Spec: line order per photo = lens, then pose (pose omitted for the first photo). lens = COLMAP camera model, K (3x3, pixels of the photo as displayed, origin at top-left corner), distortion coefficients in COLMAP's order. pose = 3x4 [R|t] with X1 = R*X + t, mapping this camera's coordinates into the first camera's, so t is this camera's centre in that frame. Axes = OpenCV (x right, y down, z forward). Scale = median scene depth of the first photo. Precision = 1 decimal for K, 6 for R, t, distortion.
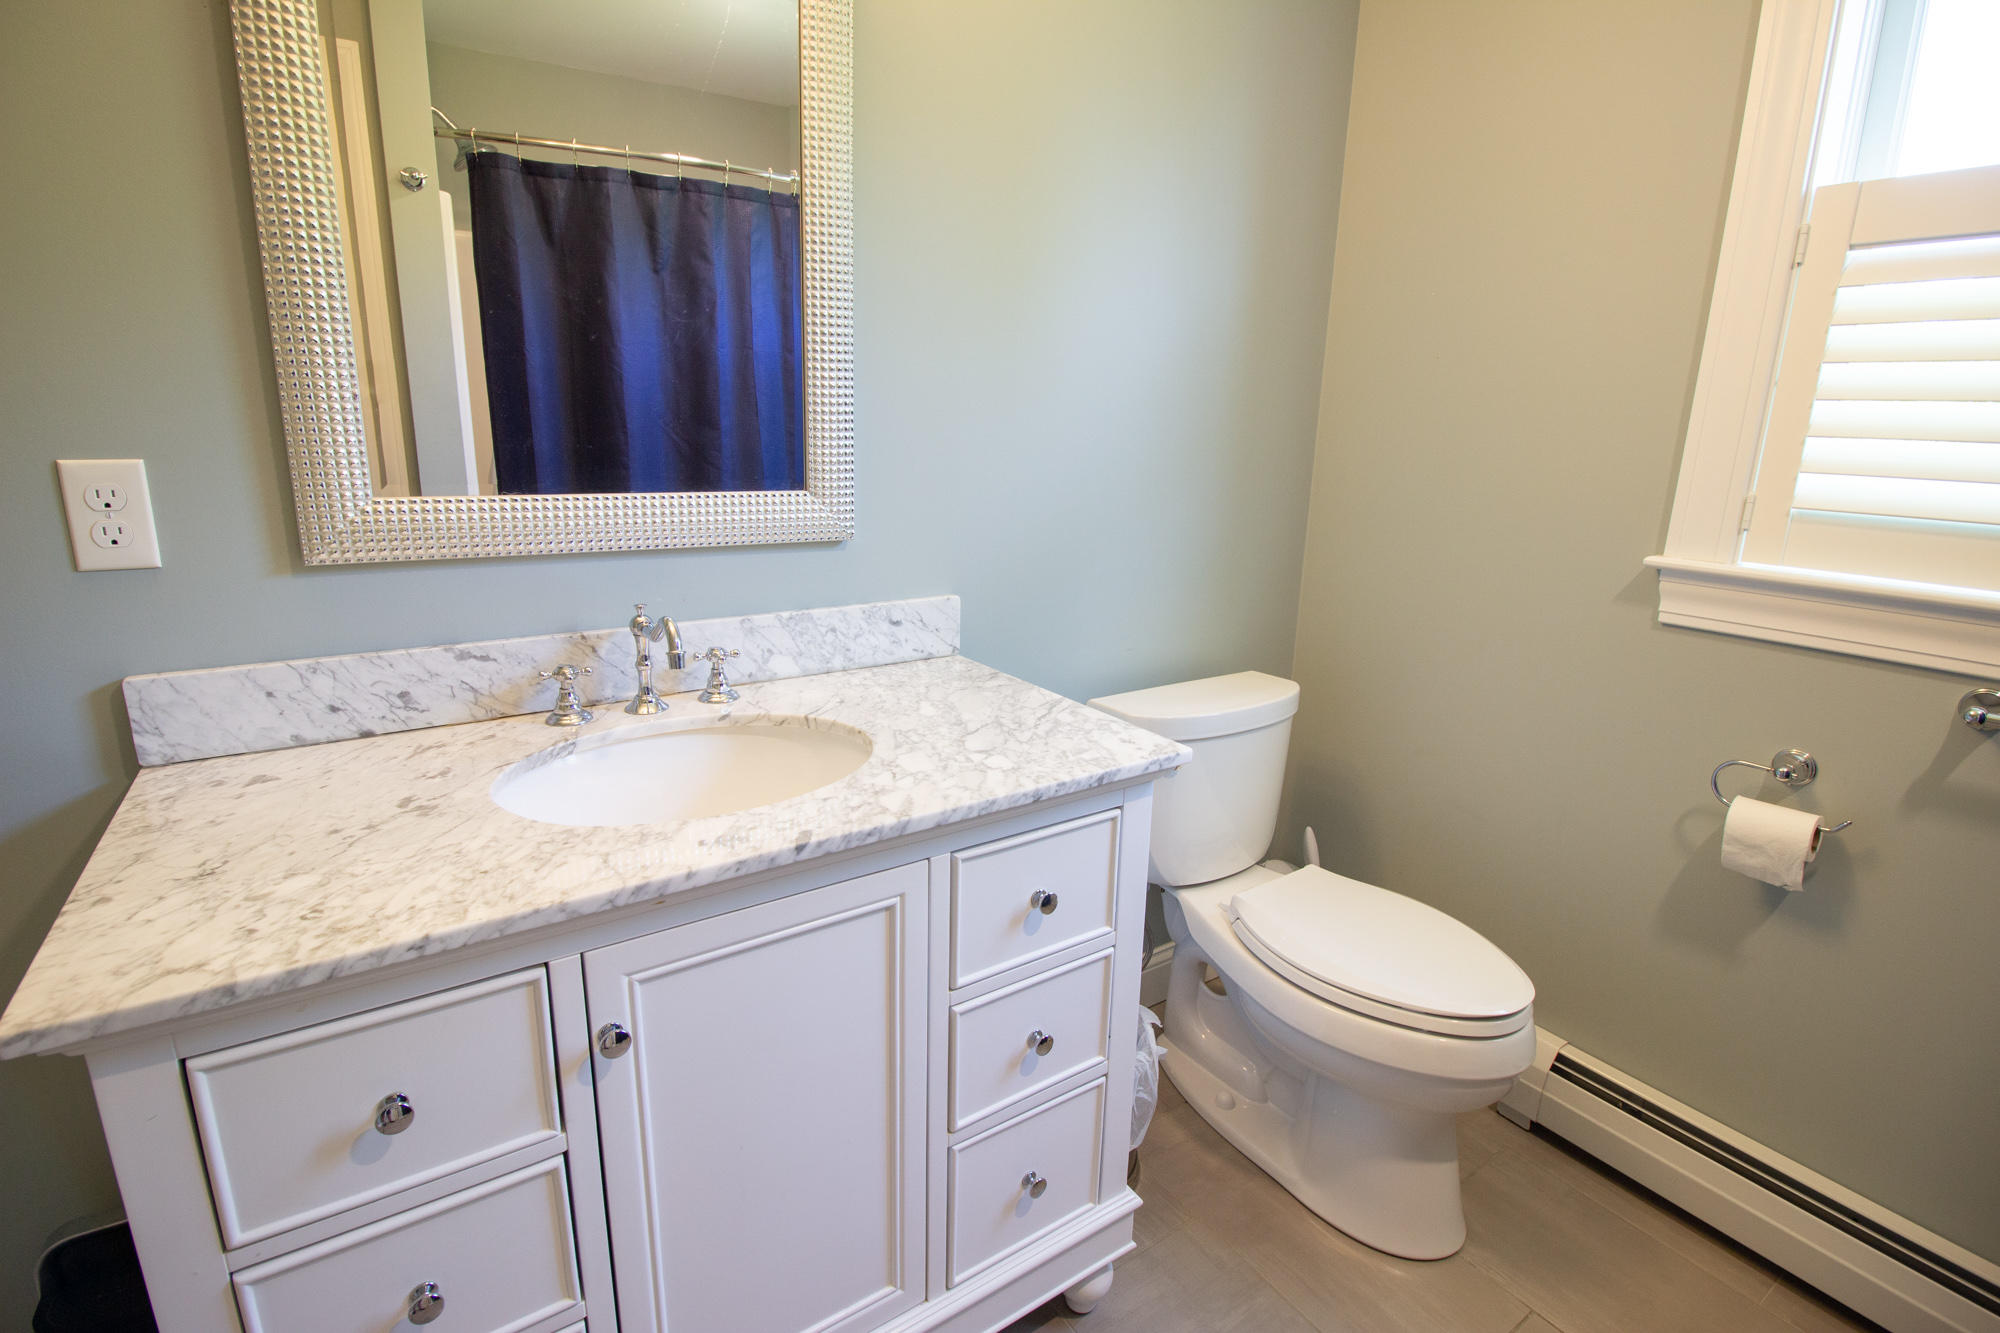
lens RADIAL K [[934.4, 0, 989.2], [0, 934.4, 647.1], [0, 0, 1]] dist [0.002897, -0.014462]
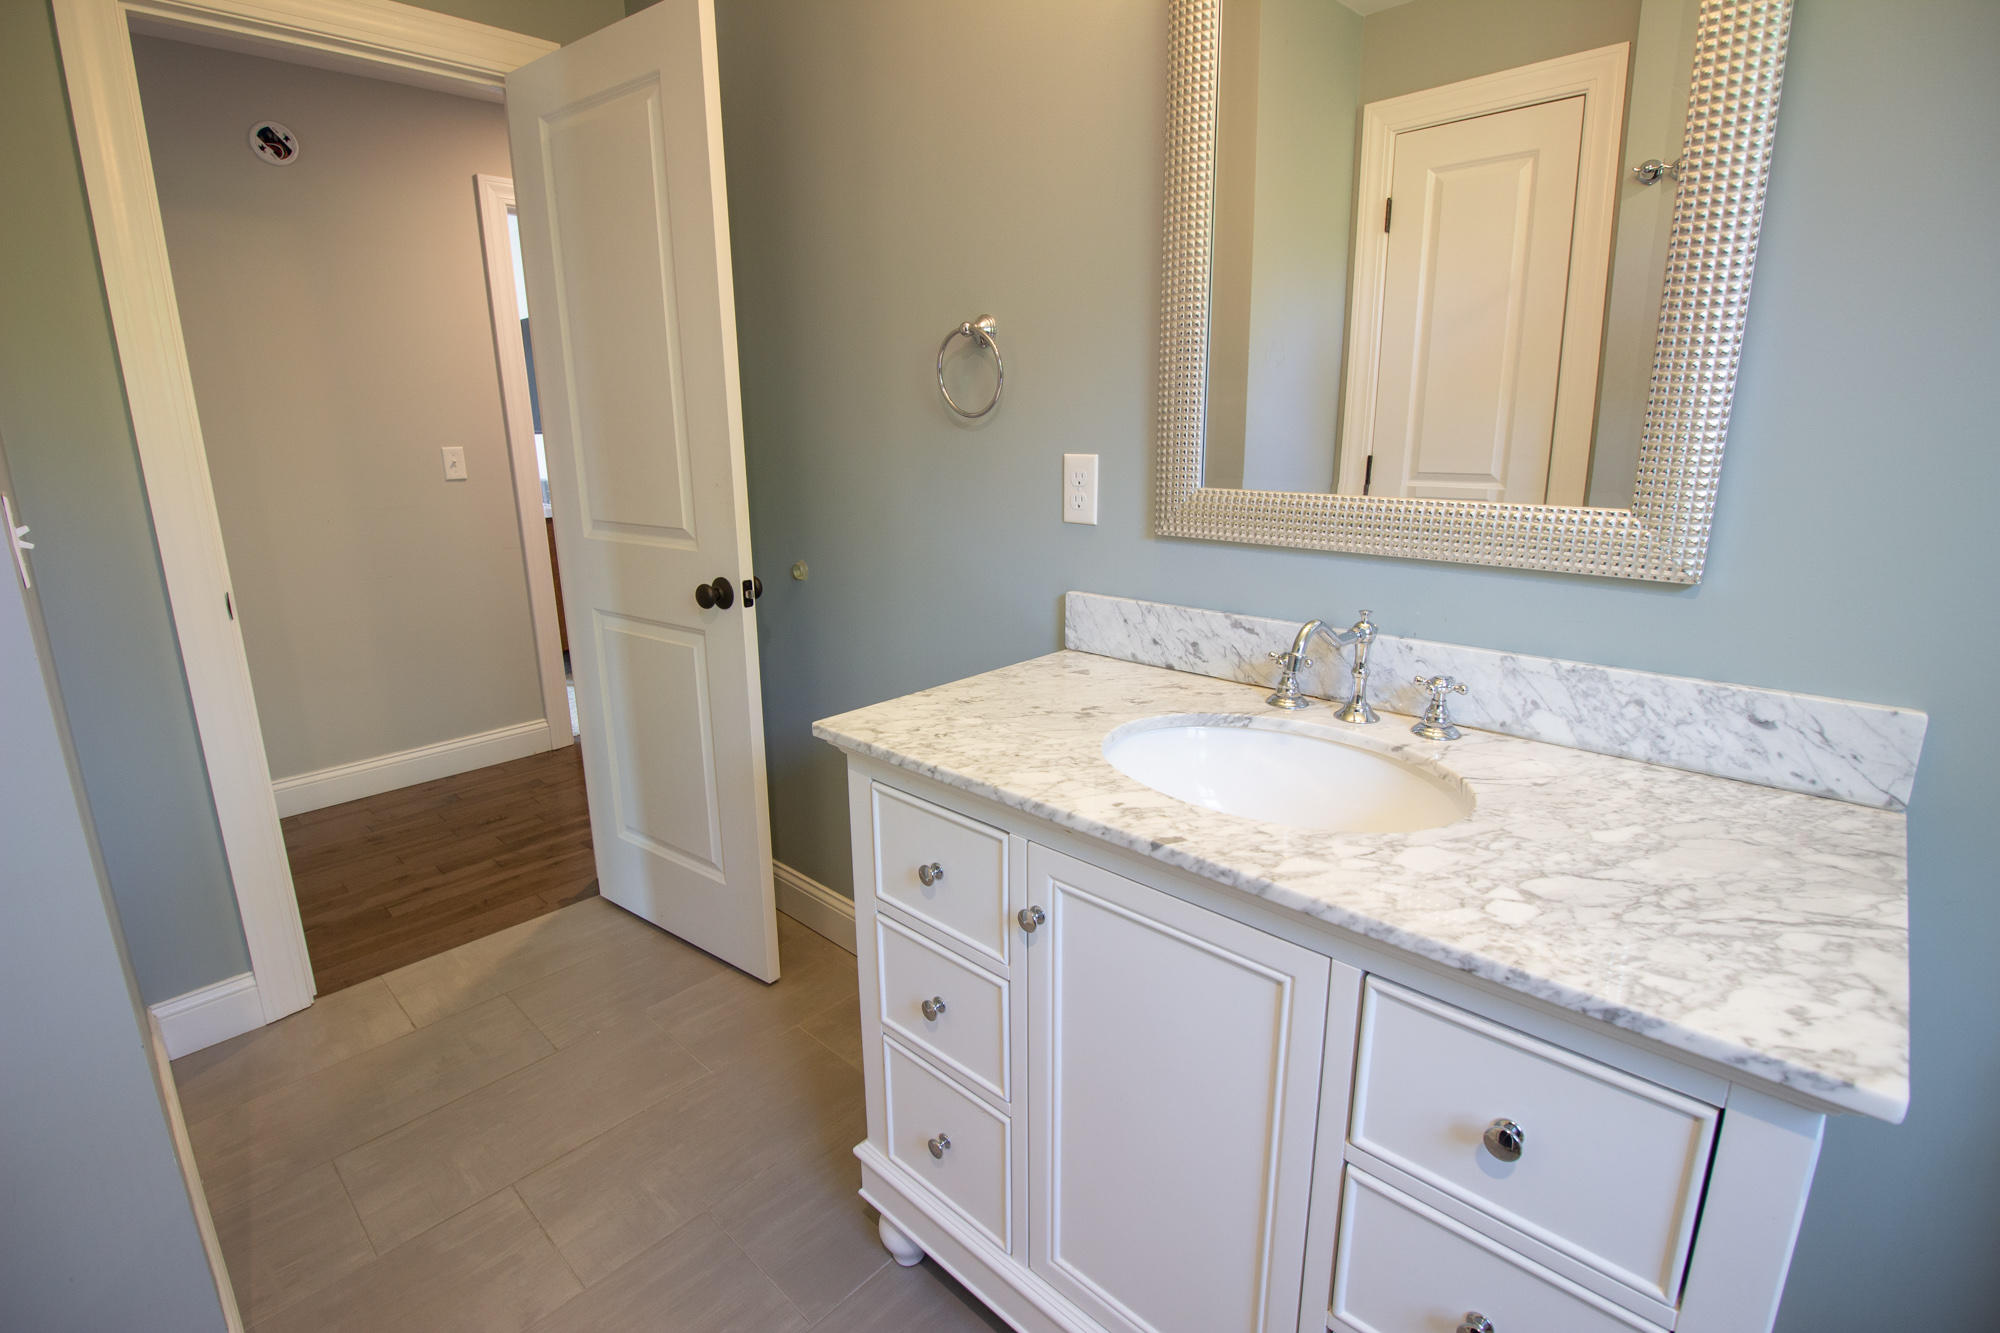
lens RADIAL K [[934.4, 0, 989.2], [0, 934.4, 647.1], [0, 0, 1]] dist [0.002897, -0.014462]
pose [[0.212251, 0.203309, -0.955832, 0.531135], [-0.211419, 0.964506, 0.158207, -0.088158], [0.954071, 0.168501, 0.247701, 0.428096]]
